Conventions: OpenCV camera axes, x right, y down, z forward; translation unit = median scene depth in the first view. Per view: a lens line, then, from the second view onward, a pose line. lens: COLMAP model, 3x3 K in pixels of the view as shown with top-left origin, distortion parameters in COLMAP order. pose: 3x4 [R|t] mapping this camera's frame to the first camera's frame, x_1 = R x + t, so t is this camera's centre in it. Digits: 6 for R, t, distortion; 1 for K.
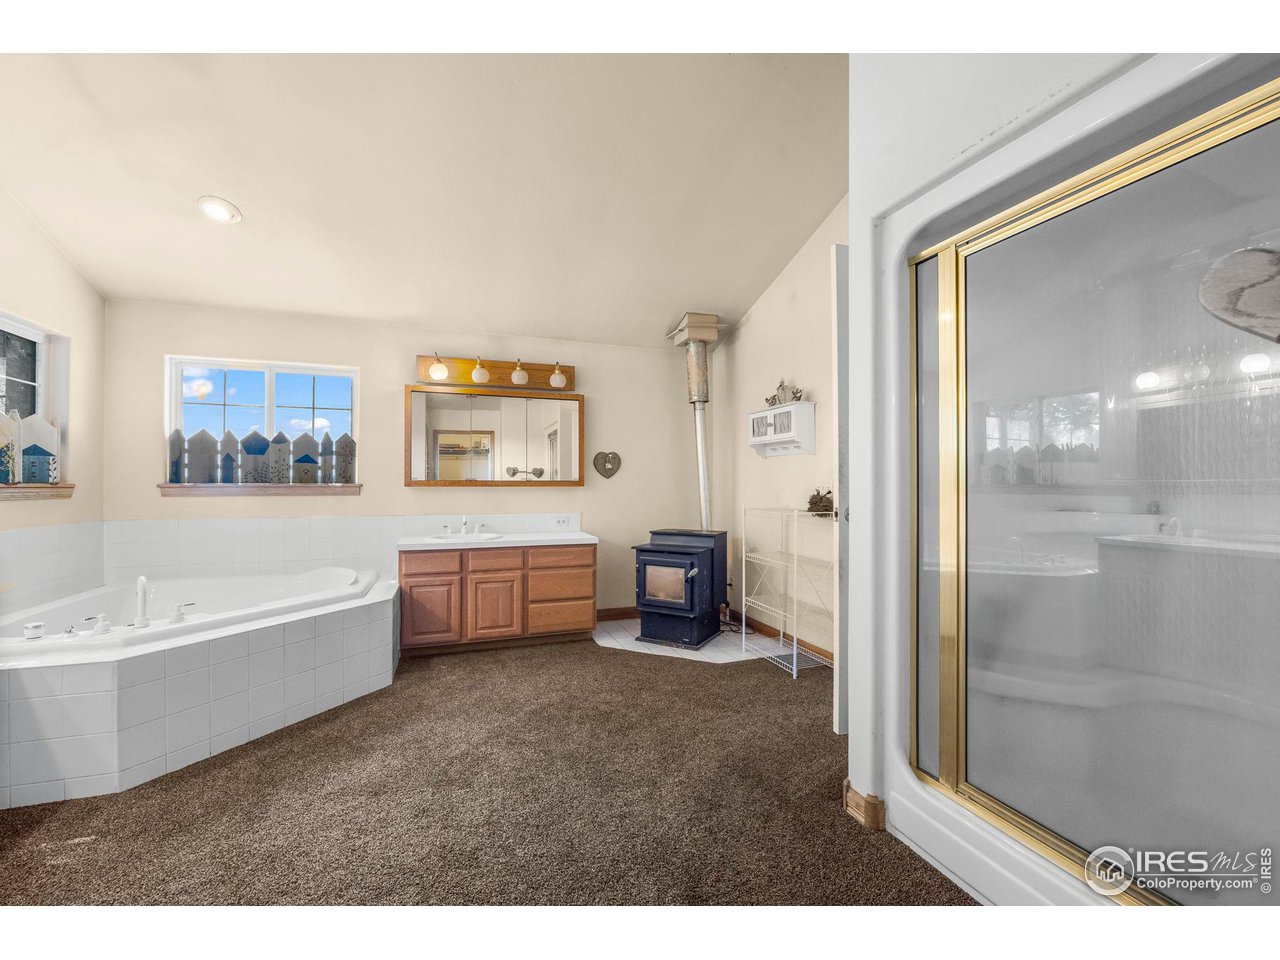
lens RADIAL K [[515.3, 0, 634.1], [0, 515.3, 481.7], [0, 0, 1]] dist [-0.004554, -0.000374]
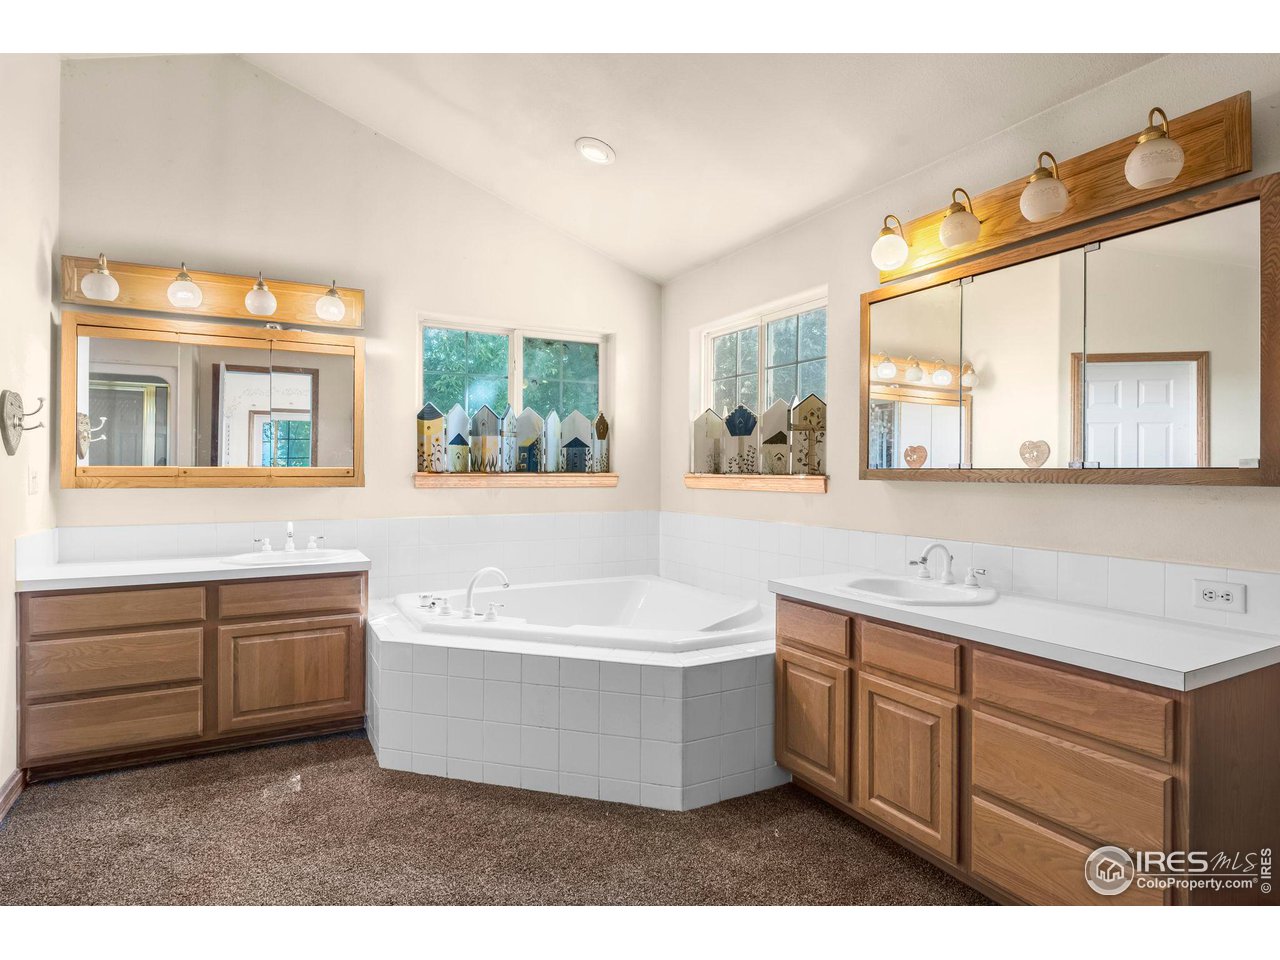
lens RADIAL K [[700.1, 0, 640.1], [0, 700.1, 471.5], [0, 0, 1]] dist [-0.005350, -0.000711]
pose [[0.175468, -0.000781, -0.984485, 0.273202], [-0.001673, 0.999998, -0.001092, 0.001790], [0.984484, 0.001838, 0.175467, 0.702110]]
